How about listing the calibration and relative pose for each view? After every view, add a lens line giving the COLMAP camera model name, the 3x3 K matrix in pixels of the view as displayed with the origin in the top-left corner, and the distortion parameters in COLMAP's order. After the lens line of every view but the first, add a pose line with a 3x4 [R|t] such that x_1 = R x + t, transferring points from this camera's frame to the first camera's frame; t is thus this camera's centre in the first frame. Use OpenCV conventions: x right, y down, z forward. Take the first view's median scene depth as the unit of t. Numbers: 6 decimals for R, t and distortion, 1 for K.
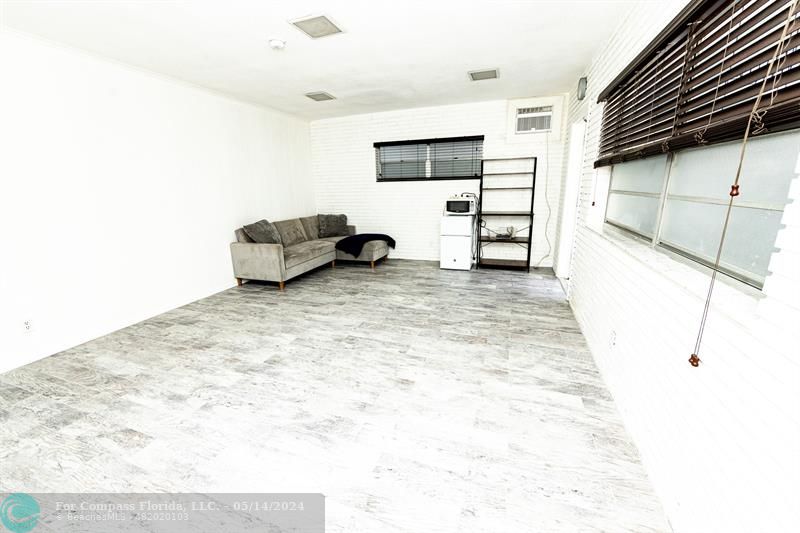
lens RADIAL K [[315.1, 0, 401.0], [0, 315.1, 264.4], [0, 0, 1]] dist [-0.001724, -0.000105]
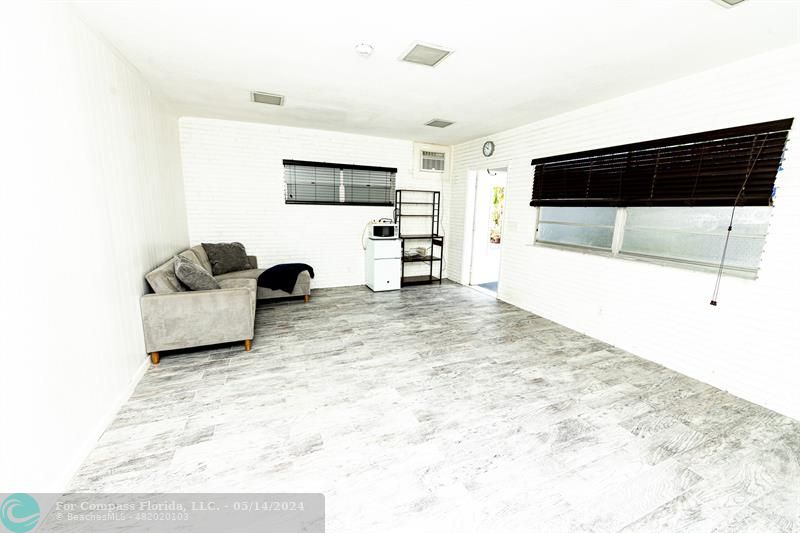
lens RADIAL K [[315.1, 0, 401.0], [0, 315.1, 264.4], [0, 0, 1]] dist [-0.001724, -0.000105]
pose [[0.732274, -0.083778, 0.675837, -0.564010], [0.127053, 0.991787, -0.014720, -0.055571], [-0.669053, 0.096646, 0.736904, 0.211873]]
